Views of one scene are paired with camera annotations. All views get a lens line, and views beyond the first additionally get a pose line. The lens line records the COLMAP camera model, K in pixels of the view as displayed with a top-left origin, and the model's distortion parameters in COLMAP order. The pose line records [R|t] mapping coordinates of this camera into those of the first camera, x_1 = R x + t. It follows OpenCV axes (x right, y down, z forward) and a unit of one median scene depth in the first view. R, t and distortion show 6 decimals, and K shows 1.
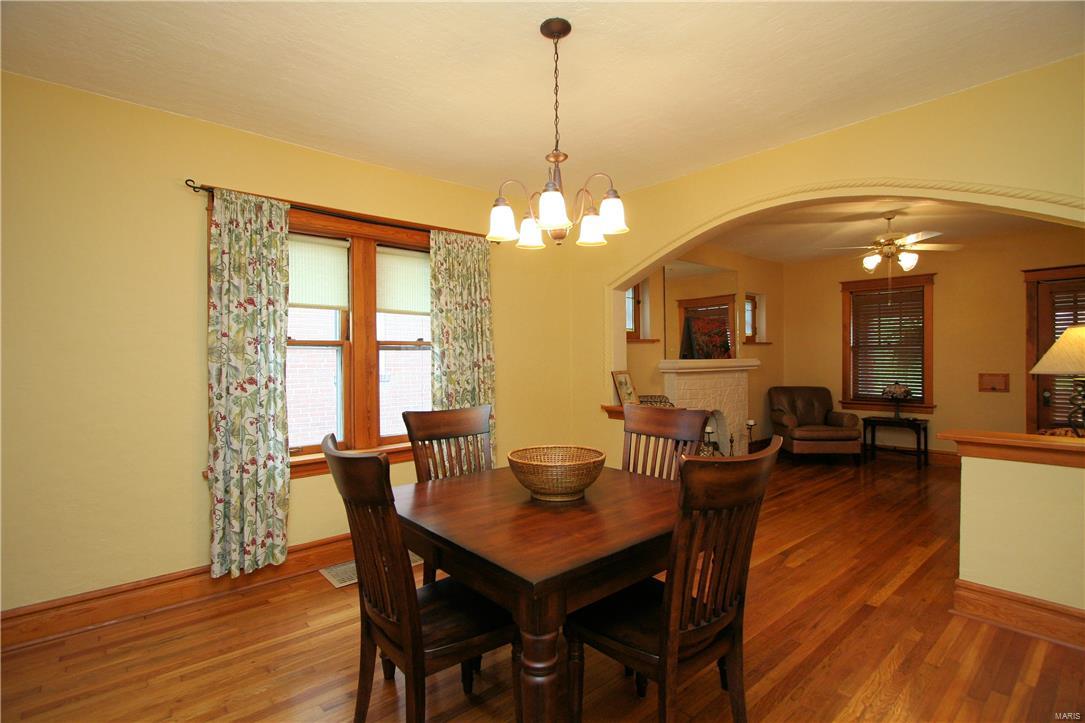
lens RADIAL K [[514.5, 0, 541.6], [0, 514.5, 357.5], [0, 0, 1]] dist [-0.011956, -0.000355]
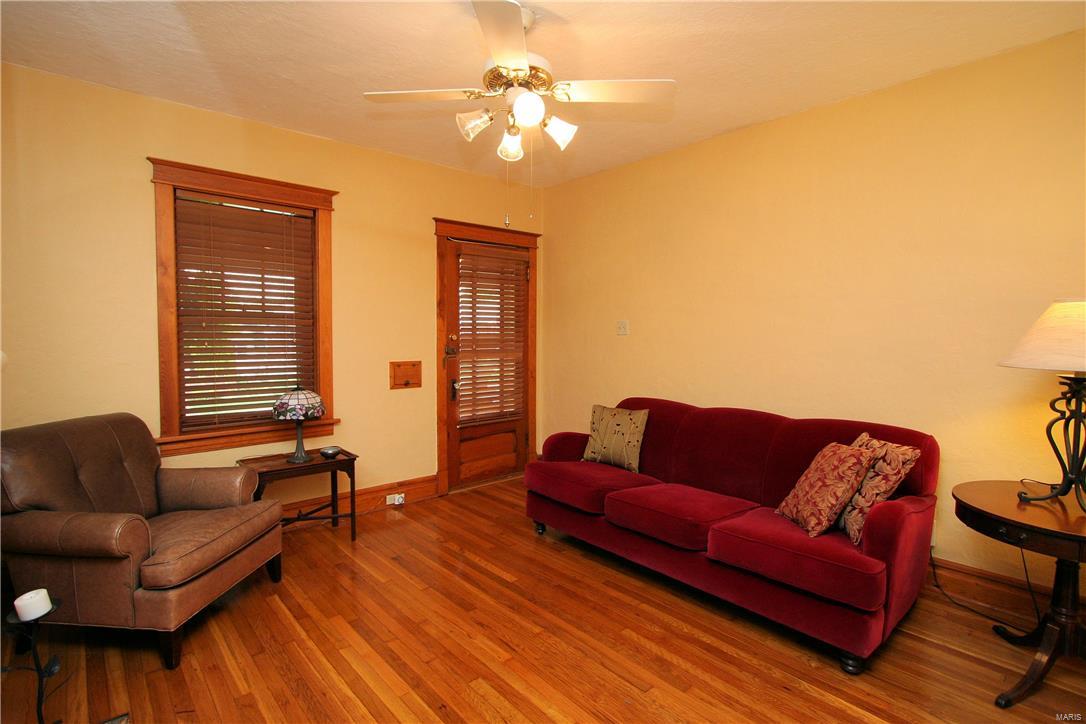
lens RADIAL K [[534.2, 0, 545.0], [0, 534.2, 350.7], [0, 0, 1]] dist [-0.008378, -0.000280]
pose [[-0.019585, -0.028273, 0.999408, 0.251817], [-0.006351, 0.999583, 0.028154, -0.005837], [-0.999788, -0.005796, -0.019756, 1.237644]]
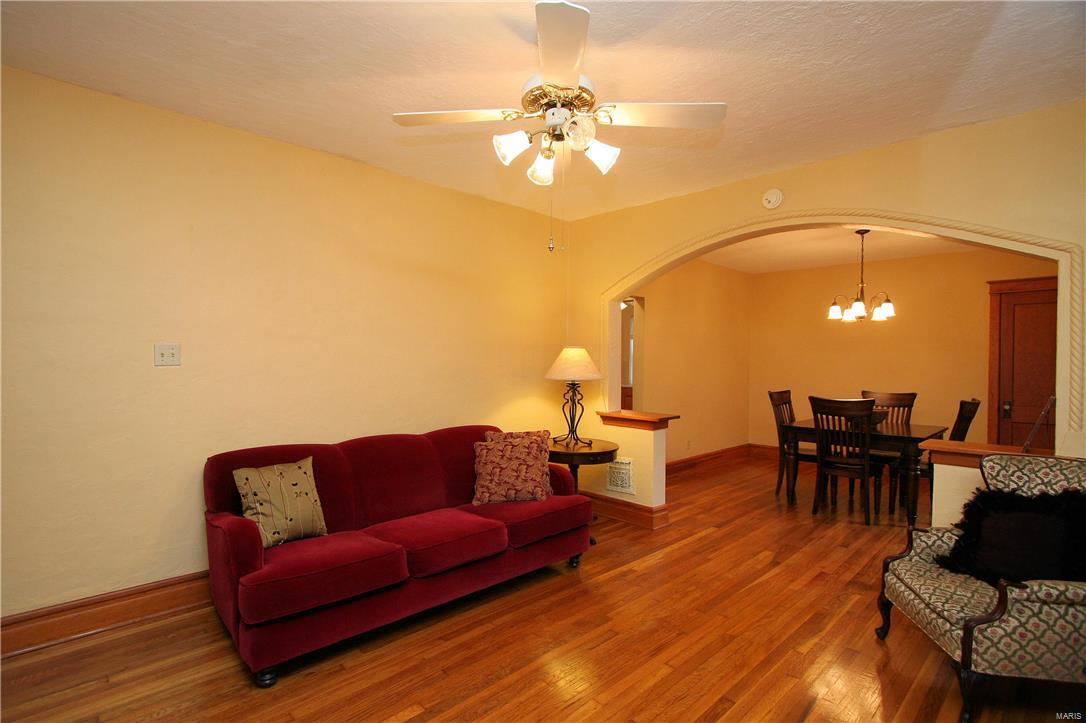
lens RADIAL K [[529.4, 0, 536.7], [0, 529.4, 360.7], [0, 0, 1]] dist [-0.003556, -0.001046]
pose [[-0.997902, -0.004034, -0.064624, 0.911461], [-0.004183, 0.999989, 0.002184, -0.016063], [0.064614, 0.002450, -0.997907, 1.808951]]
